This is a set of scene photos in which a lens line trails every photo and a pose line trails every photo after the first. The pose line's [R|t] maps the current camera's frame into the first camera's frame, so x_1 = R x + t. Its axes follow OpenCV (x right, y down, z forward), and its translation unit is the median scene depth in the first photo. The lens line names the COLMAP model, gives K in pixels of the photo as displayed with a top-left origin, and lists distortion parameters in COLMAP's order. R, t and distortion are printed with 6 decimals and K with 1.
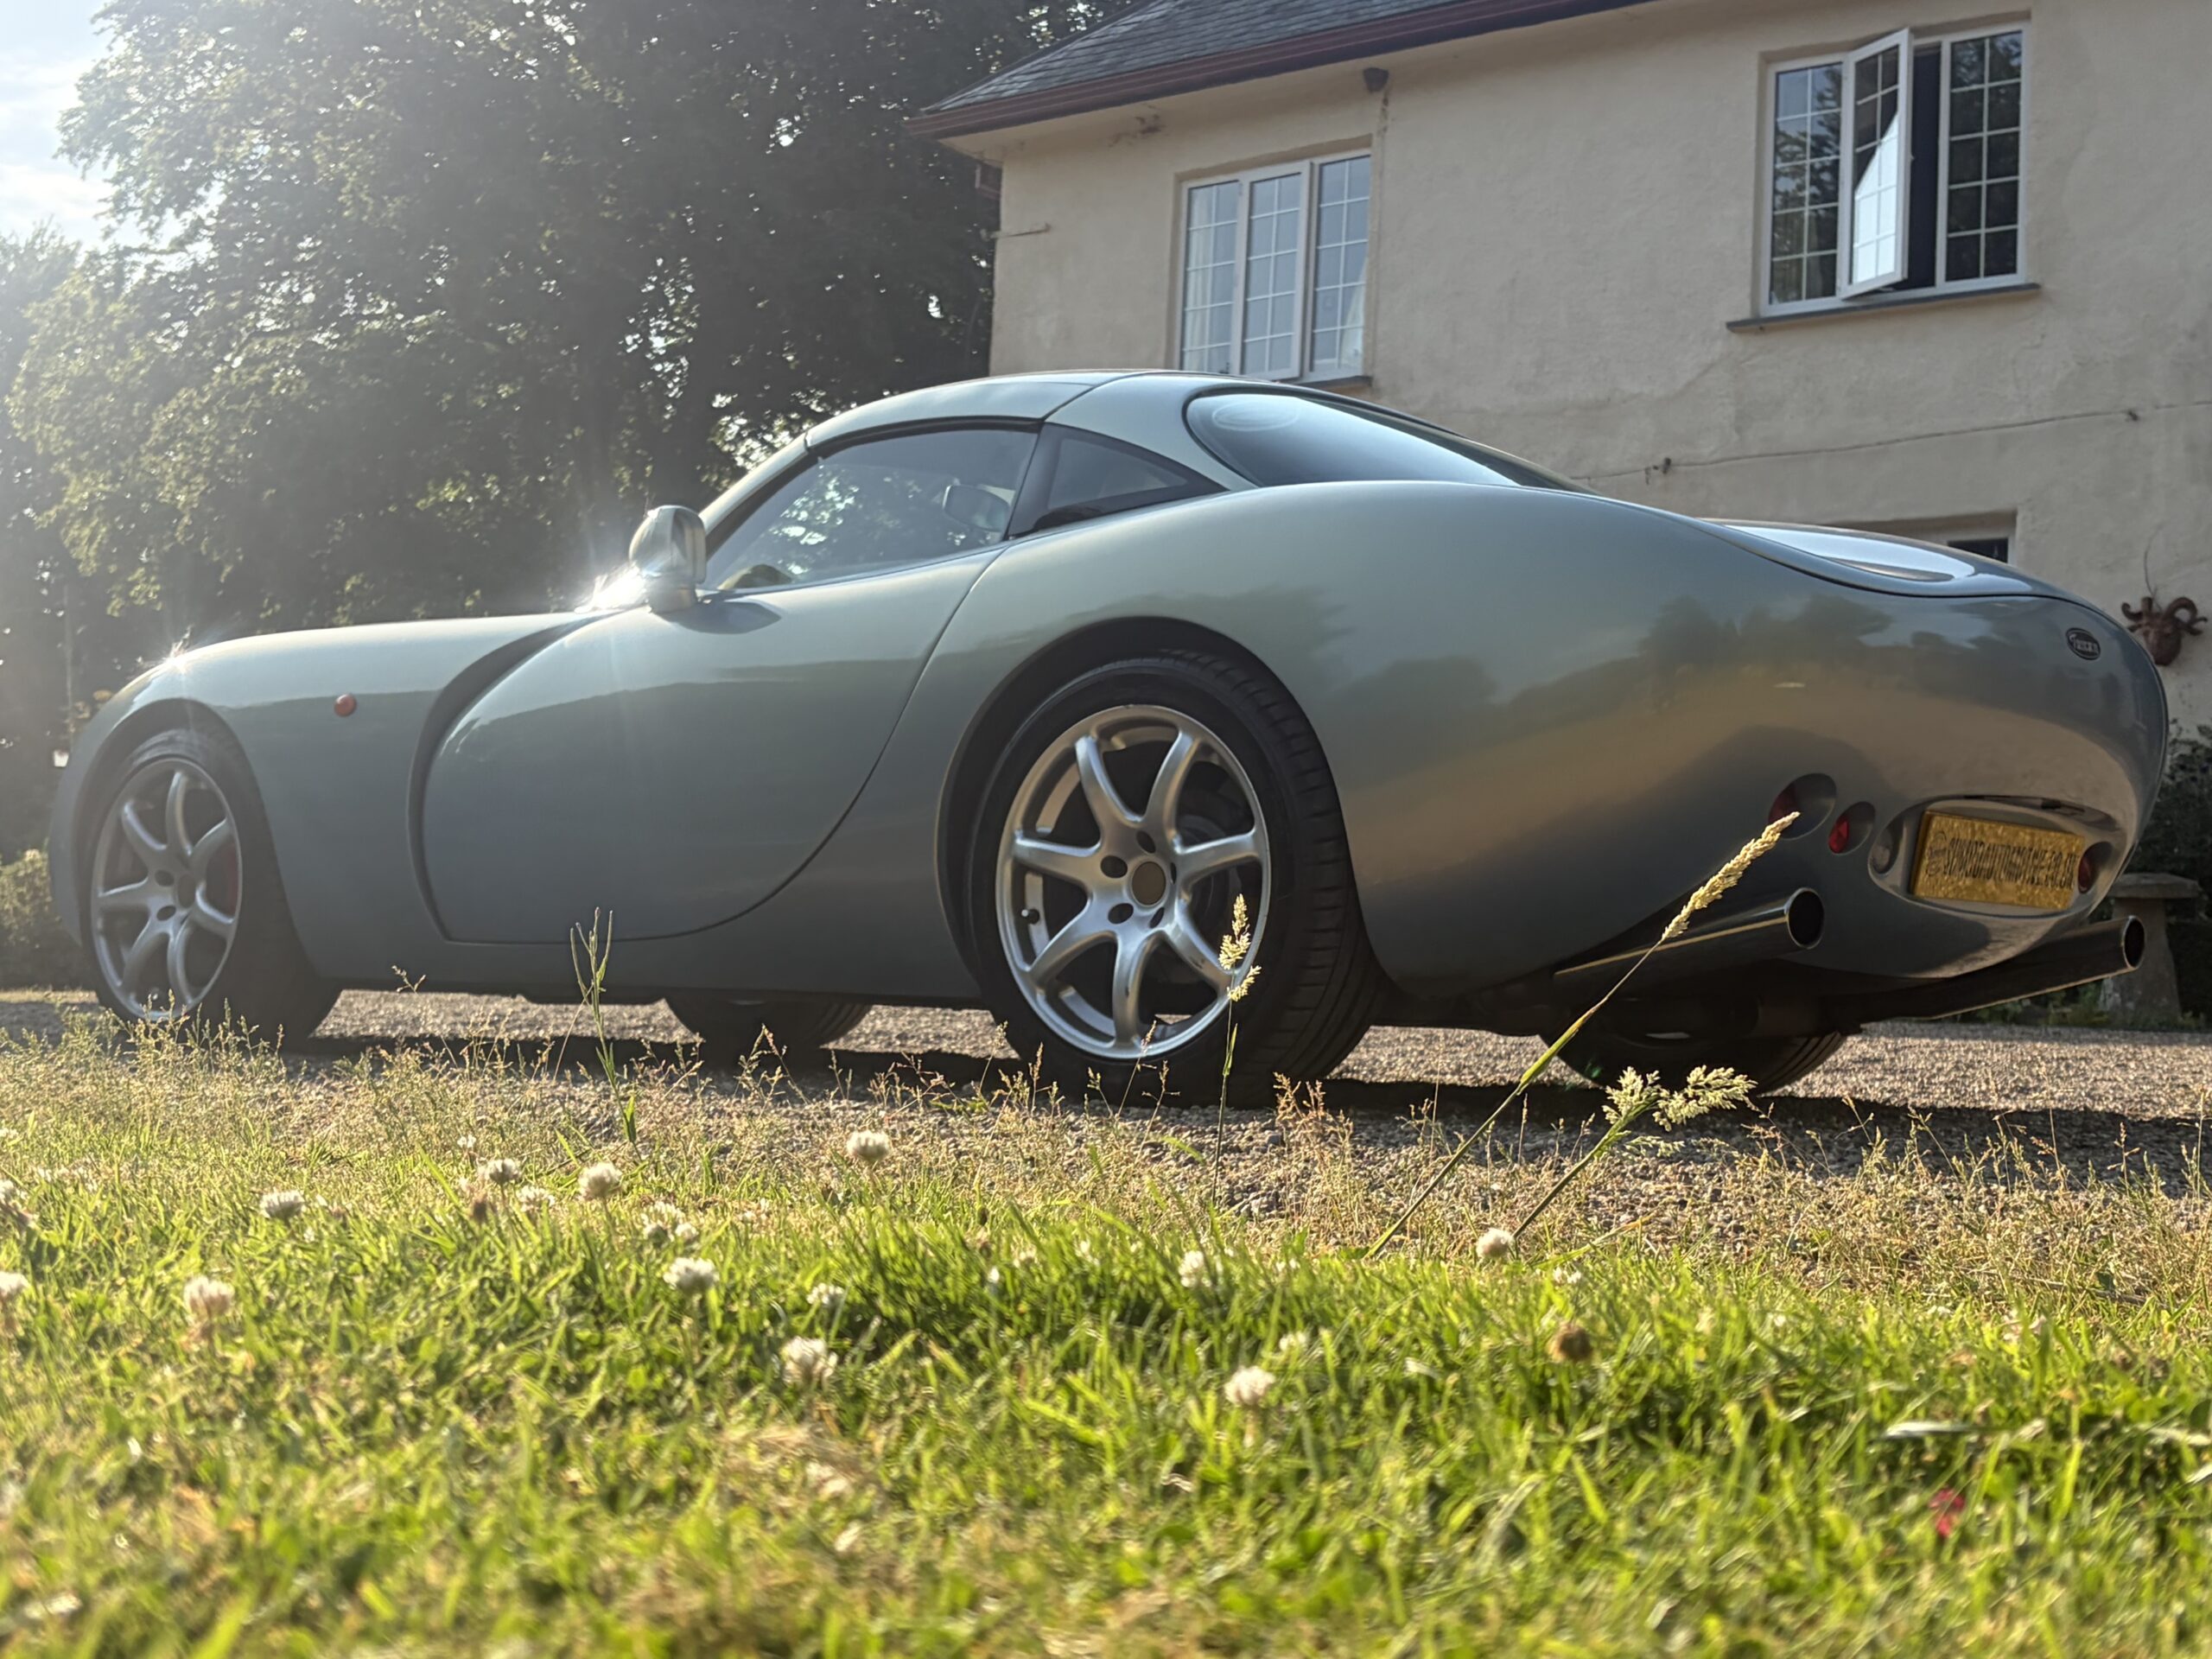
lens RADIAL K [[3013.7, 0, 1113.6], [0, 3013.7, 824.5], [0, 0, 1]] dist [0.026690, 0.000000]
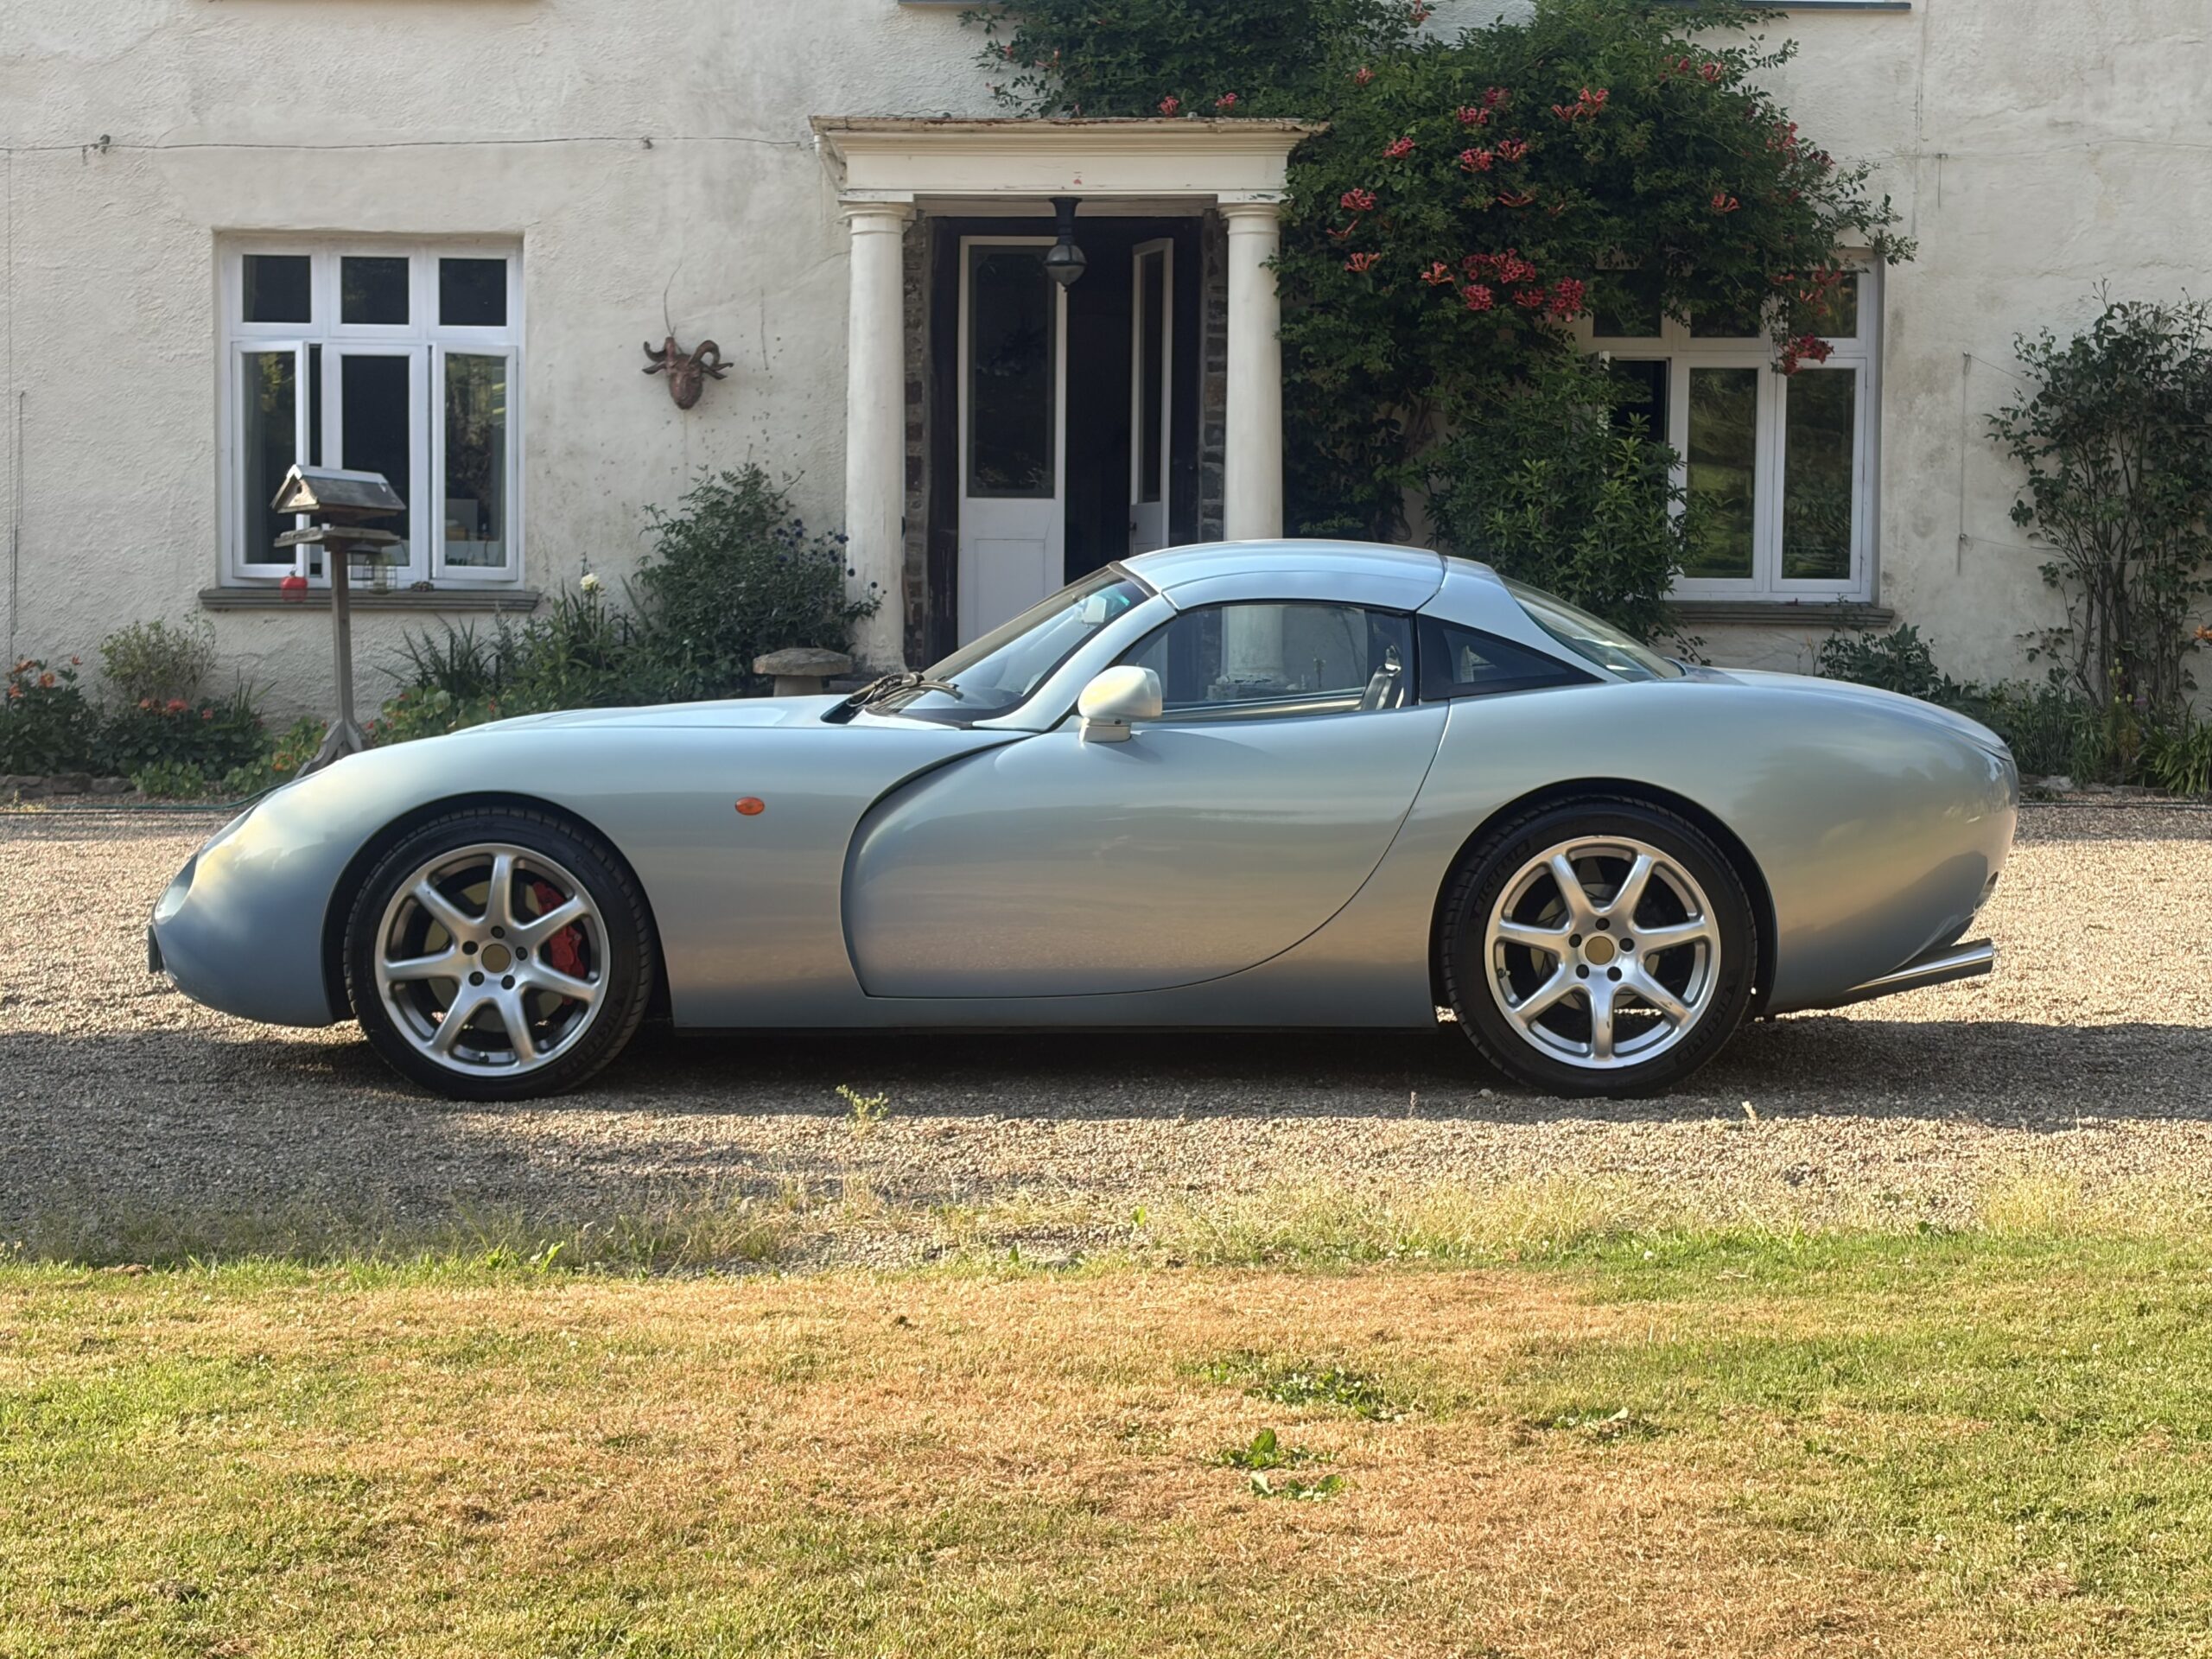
lens RADIAL K [[4053.8, 0, 1089.8], [0, 4053.8, 837.9], [0, 0, 1]] dist [0.193458, 0.000000]
pose [[0.772618, -0.067549, 0.631267, -0.390563], [-0.011698, 0.992640, 0.120535, -0.074375], [-0.634763, -0.100513, 0.766141, -0.107126]]
